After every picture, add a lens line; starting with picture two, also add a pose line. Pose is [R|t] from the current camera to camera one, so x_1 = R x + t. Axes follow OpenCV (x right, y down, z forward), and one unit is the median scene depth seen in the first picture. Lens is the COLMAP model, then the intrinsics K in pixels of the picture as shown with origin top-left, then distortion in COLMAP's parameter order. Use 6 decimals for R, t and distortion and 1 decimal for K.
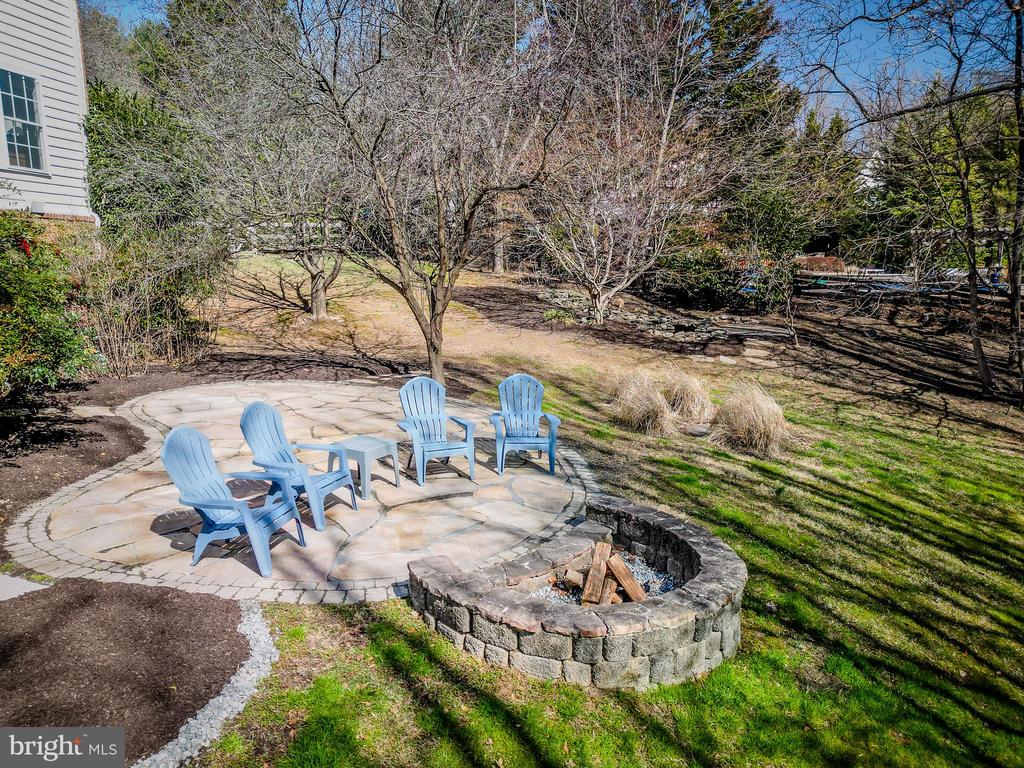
lens RADIAL K [[725.3, 0, 511.0], [0, 725.3, 383.0], [0, 0, 1]] dist [0.002756, 0.003280]
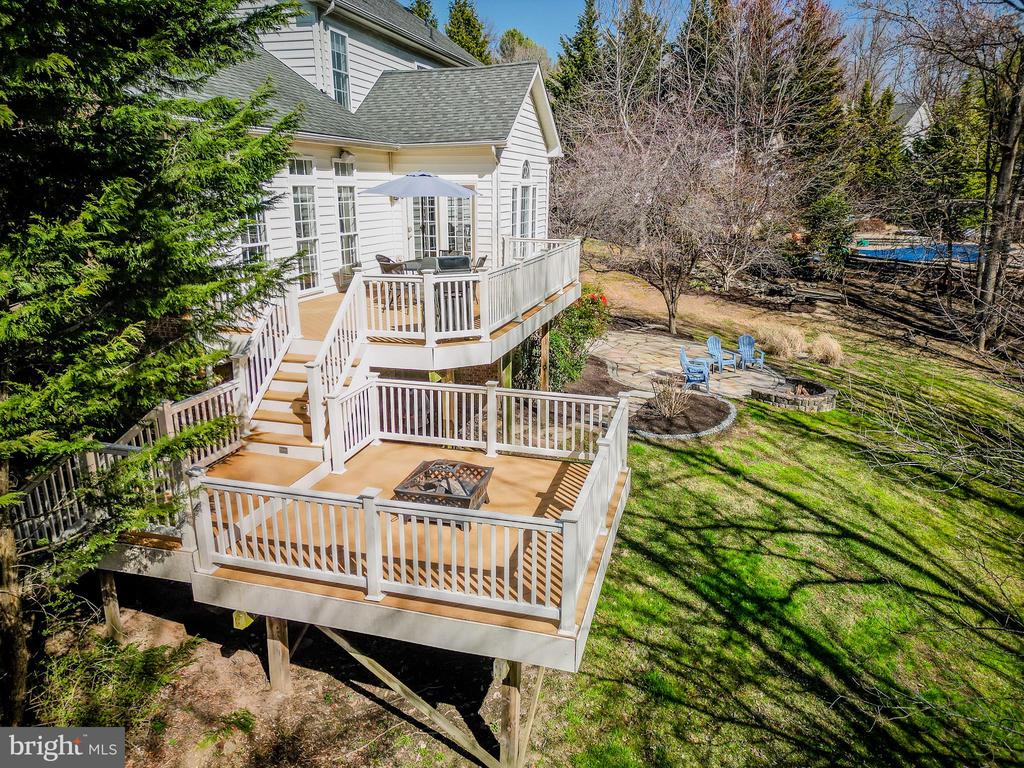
lens RADIAL K [[725.3, 0, 512.5], [0, 725.3, 385.1], [0, 0, 1]] dist [0.002756, 0.003280]
pose [[0.999156, 0.013633, 0.038750, -0.385004], [-0.017332, 0.995153, 0.096797, -0.022074], [-0.037242, -0.097387, 0.994550, -0.537844]]
